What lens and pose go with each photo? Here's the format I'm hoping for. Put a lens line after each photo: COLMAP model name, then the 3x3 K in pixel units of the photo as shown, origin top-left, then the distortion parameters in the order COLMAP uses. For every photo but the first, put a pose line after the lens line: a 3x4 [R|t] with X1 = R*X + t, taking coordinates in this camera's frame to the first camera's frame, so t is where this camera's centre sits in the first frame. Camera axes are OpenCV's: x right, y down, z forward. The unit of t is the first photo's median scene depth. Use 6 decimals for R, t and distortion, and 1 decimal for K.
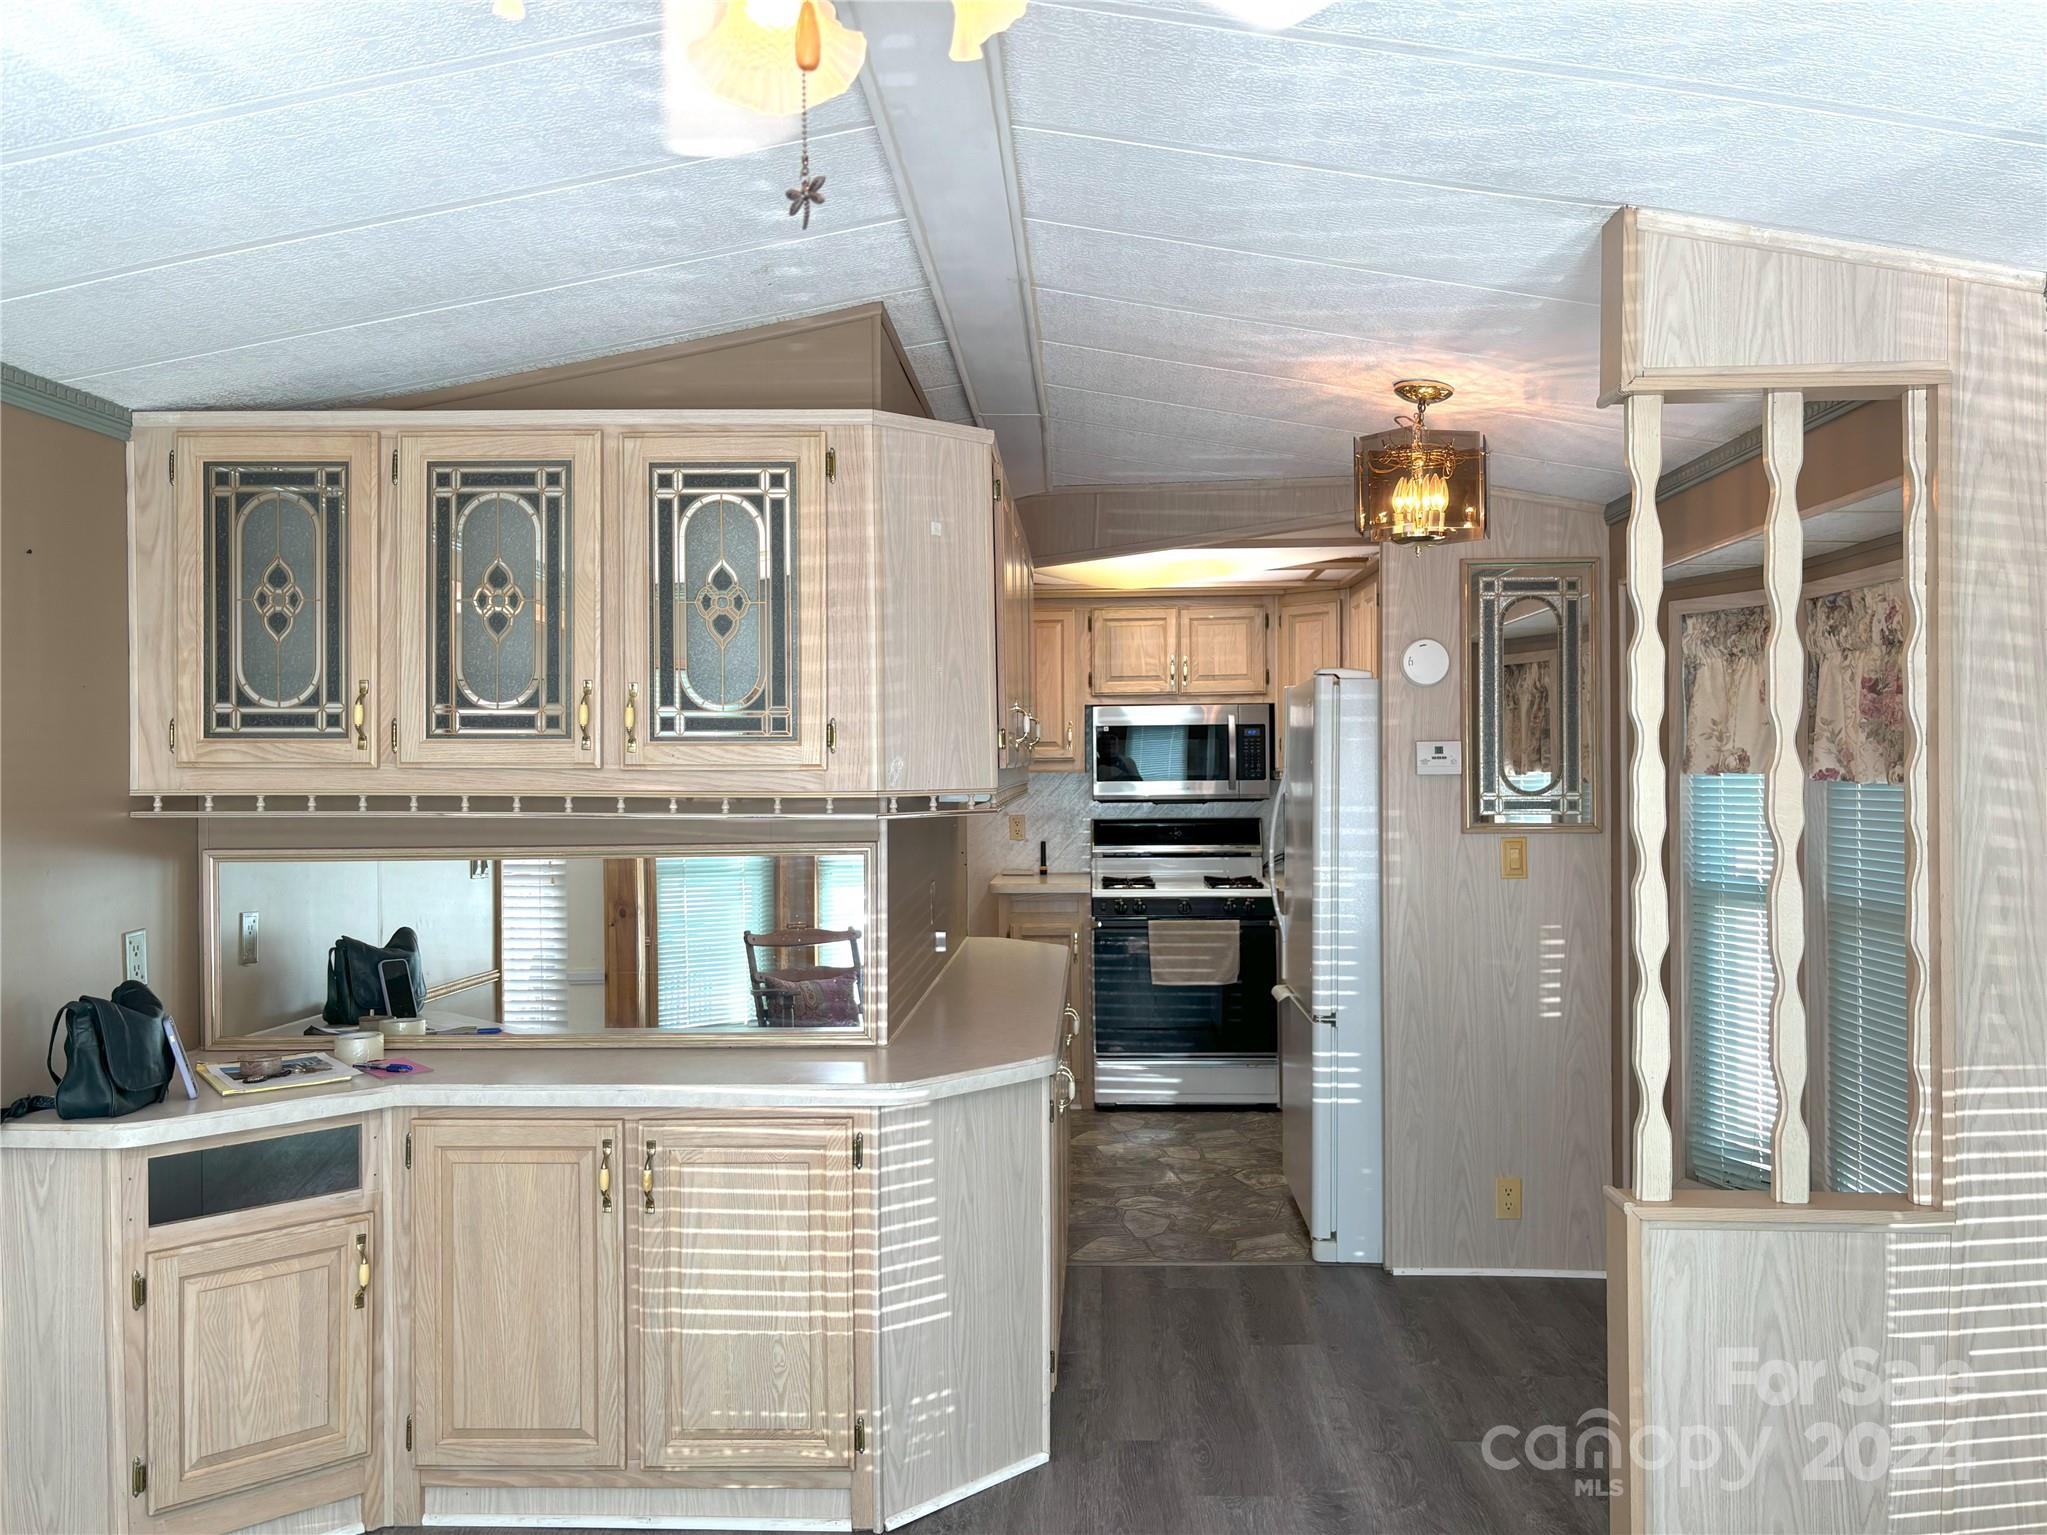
lens RADIAL K [[1536.0, 0, 1003.4], [0, 1536.0, 765.8], [0, 0, 1]] dist [0.016276, -0.014838]
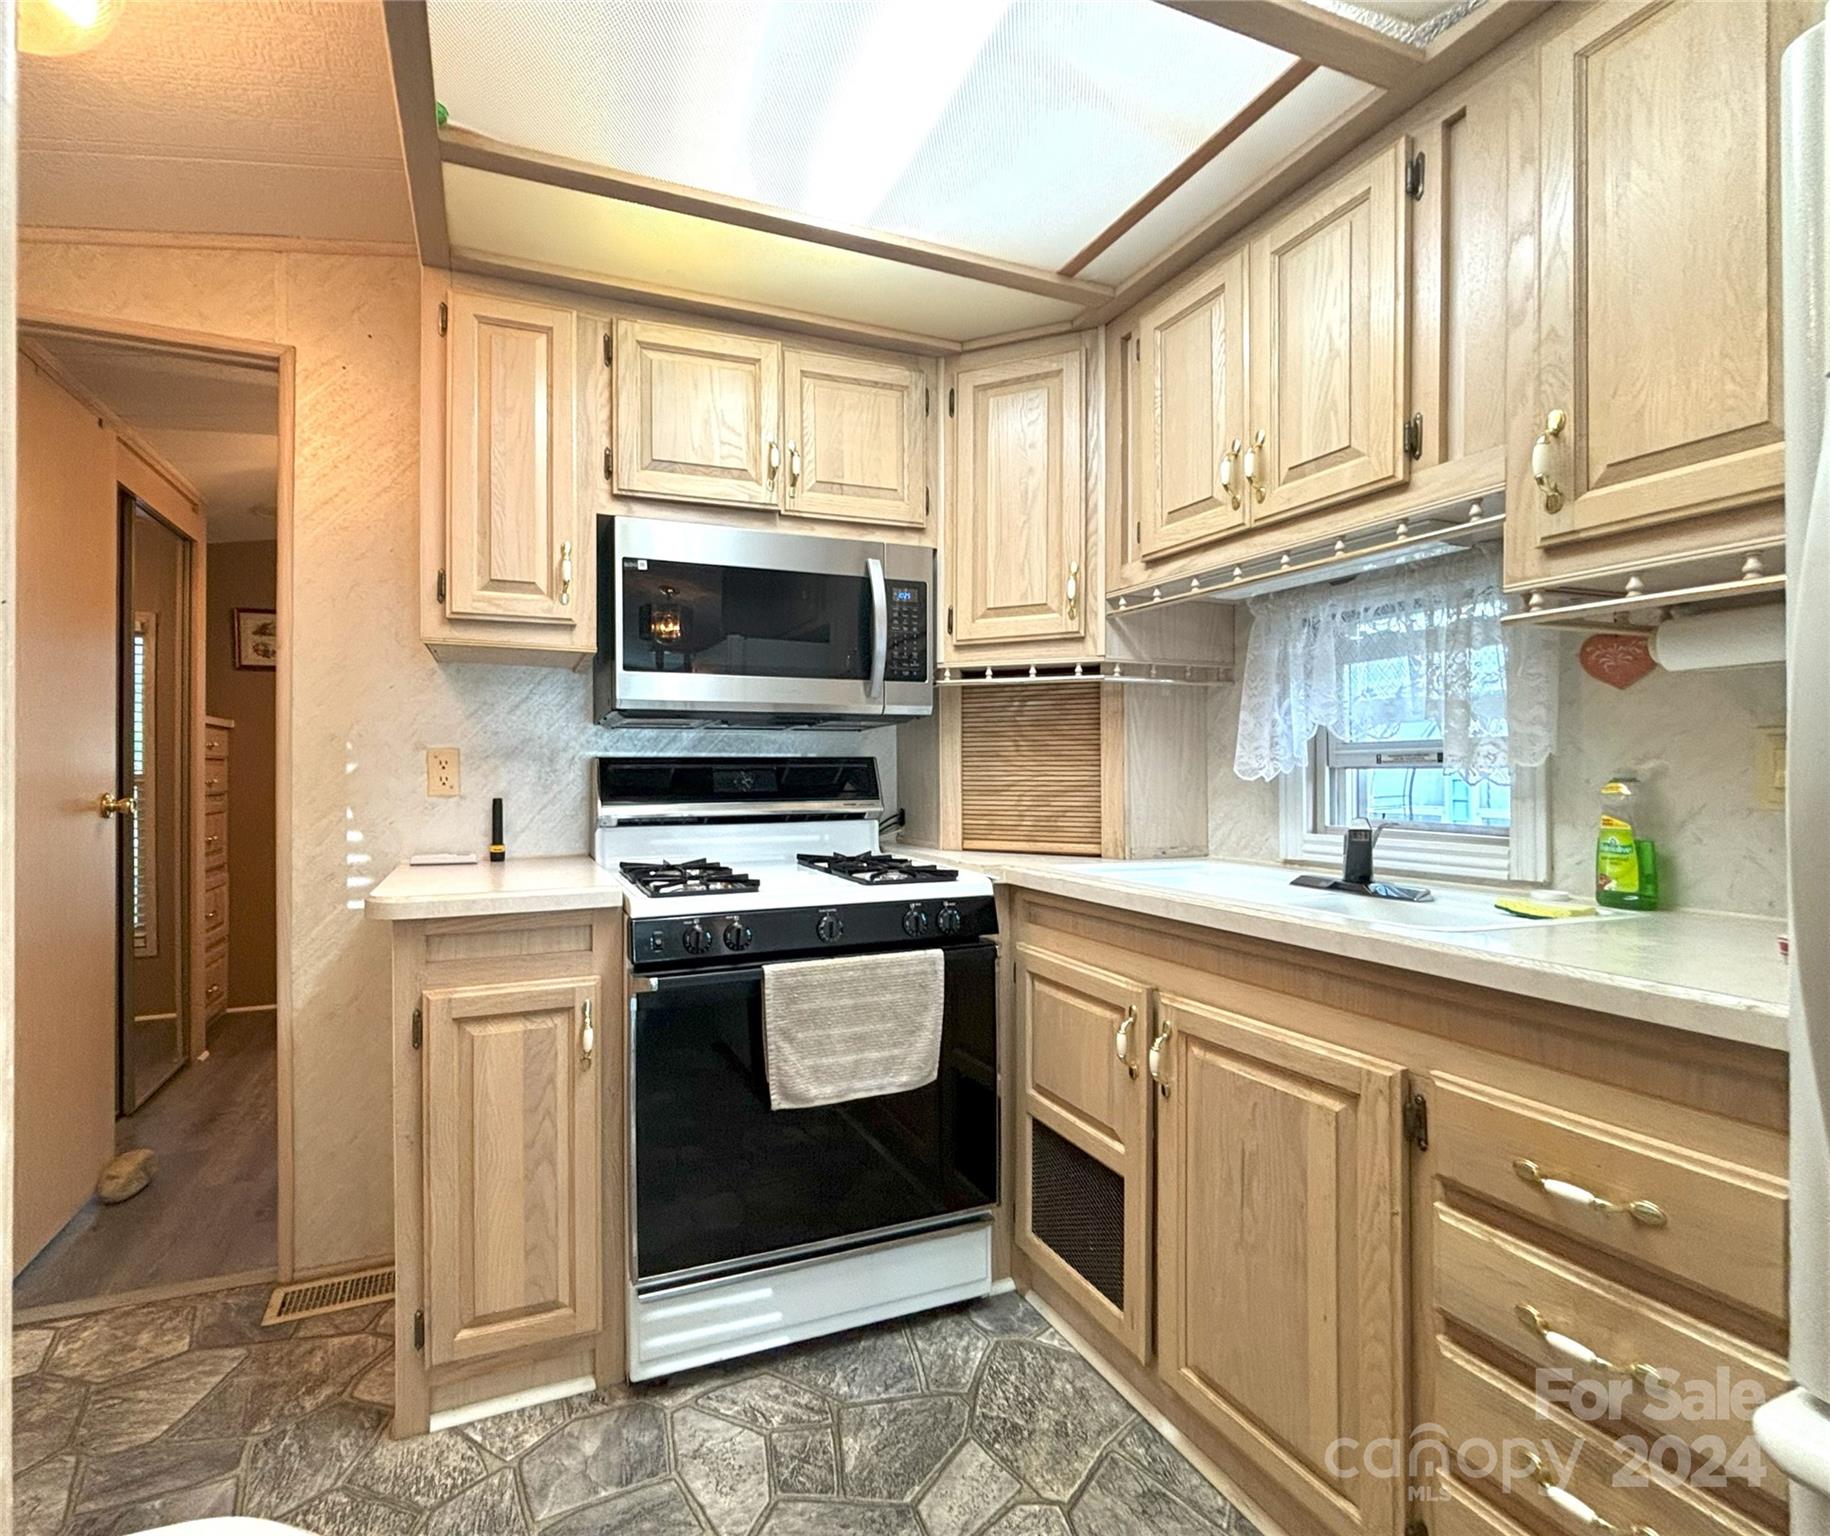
lens RADIAL K [[825.5, 0, 813.3], [0, 825.5, 772.3], [0, 0, 1]] dist [-0.010038, 0.001809]
pose [[0.912792, 0.003791, 0.408407, 0.009550], [-0.002374, 0.999989, -0.003977, 0.043385], [-0.408417, 0.002661, 0.912791, 0.737462]]
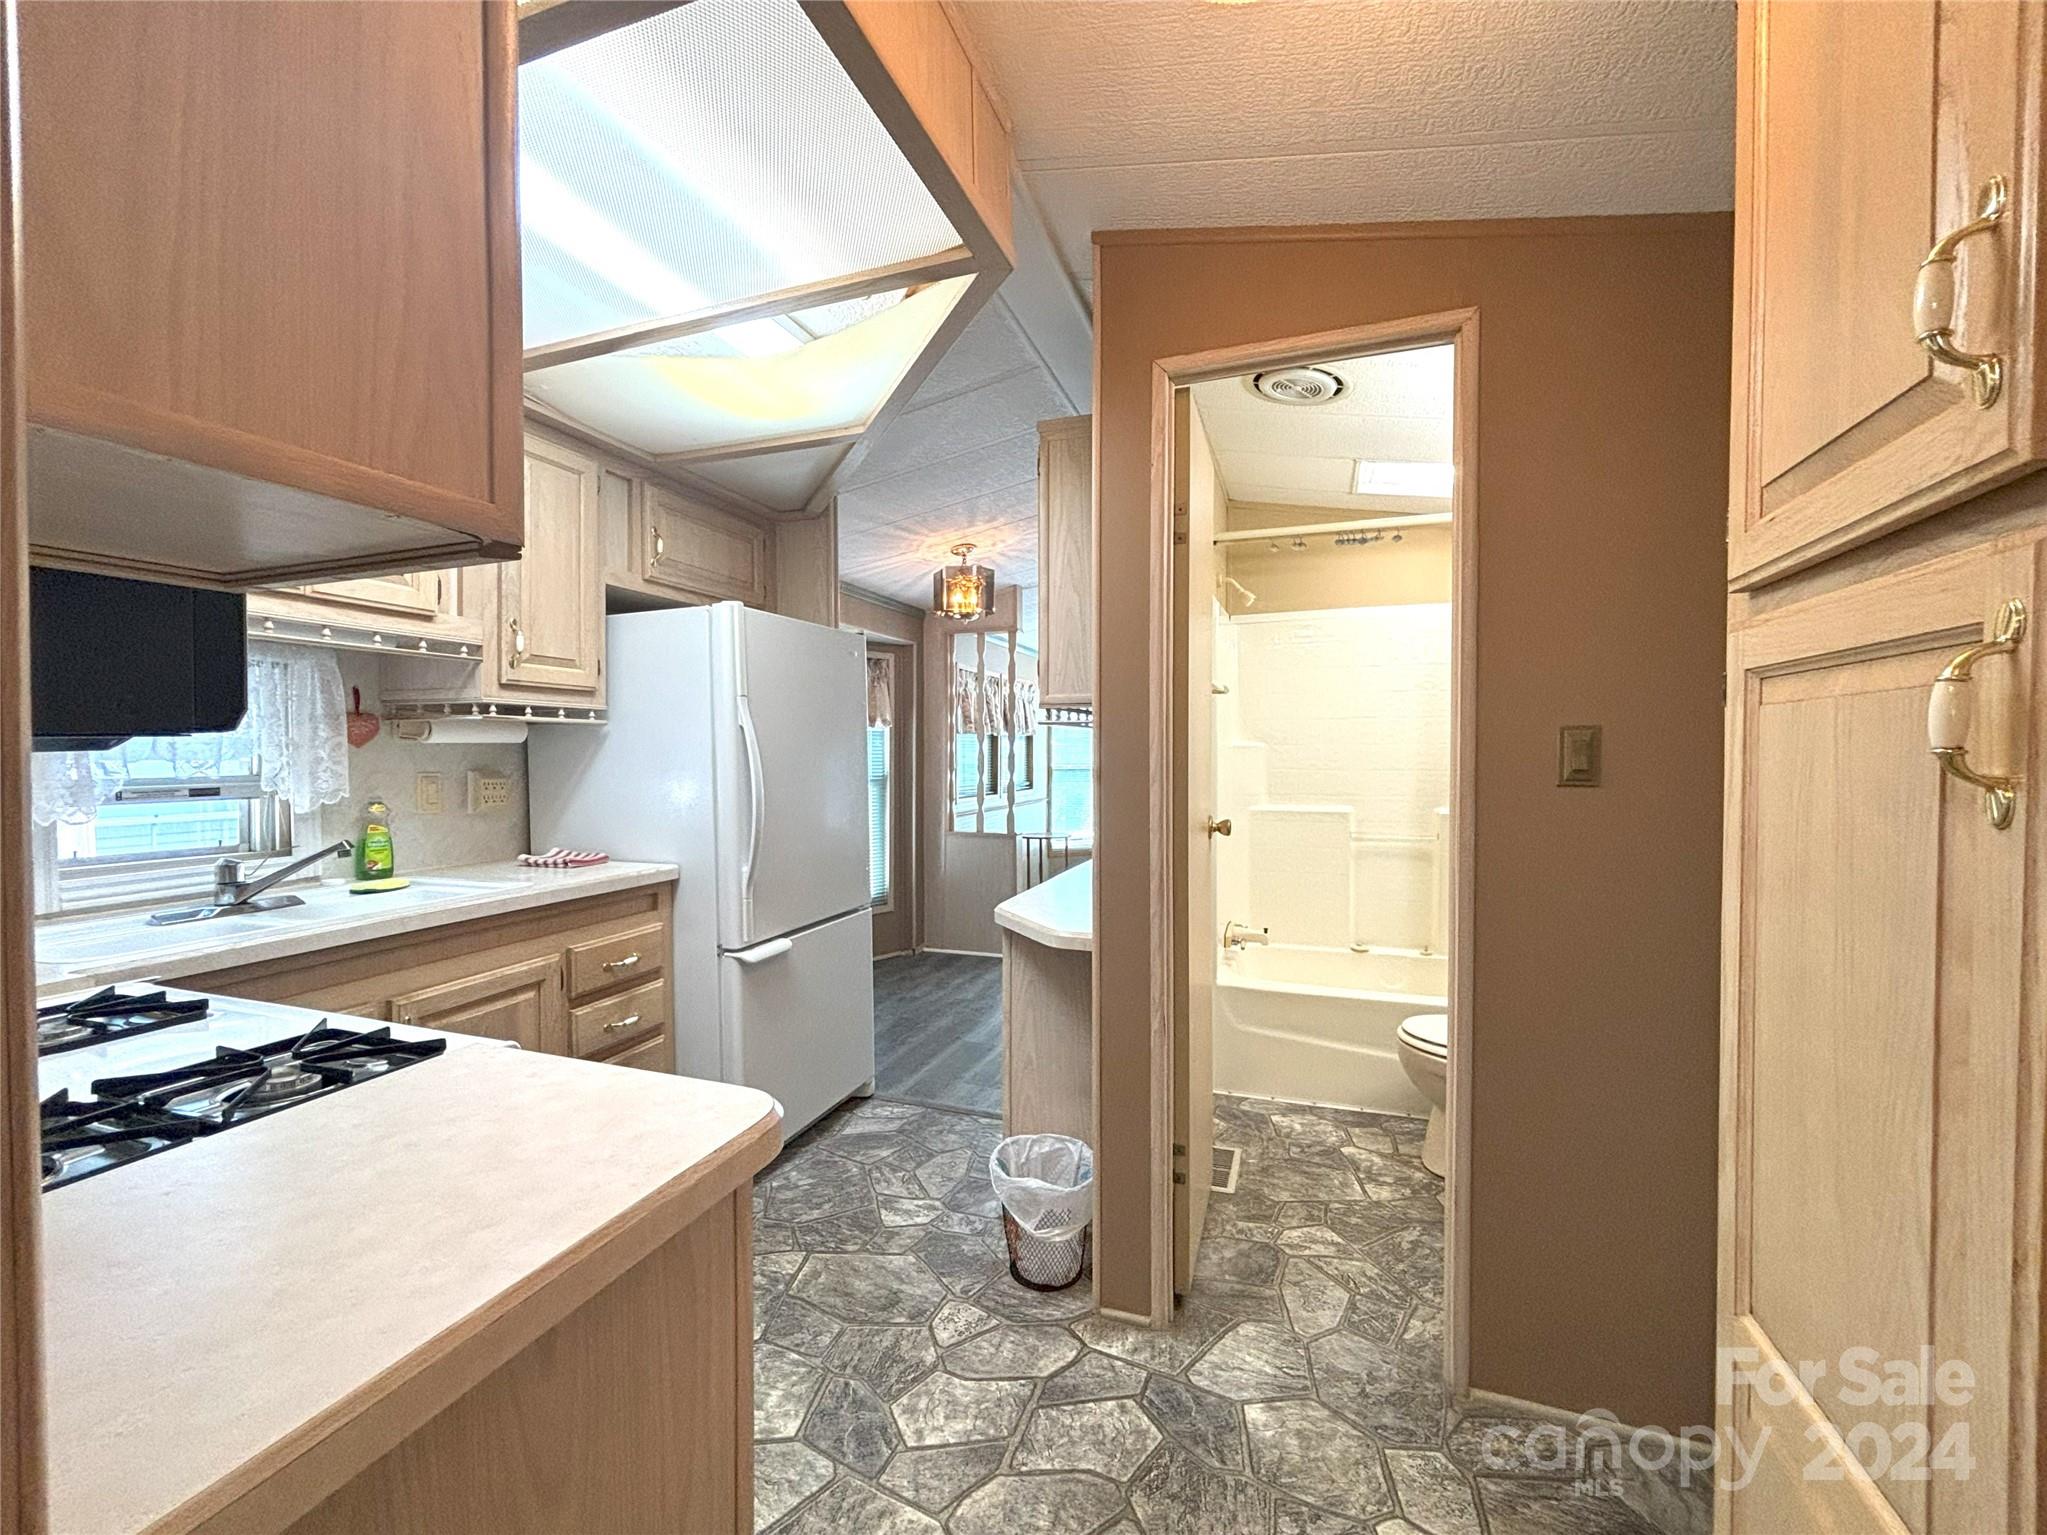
lens RADIAL K [[846.7, 0, 1020.4], [0, 846.7, 767.6], [0, 0, 1]] dist [-0.005580, -0.000832]
pose [[-0.960155, 0.002086, 0.279461, -0.074311], [0.007804, 0.999782, 0.019349, 0.025608], [-0.279360, 0.020759, -0.959962, 1.082345]]
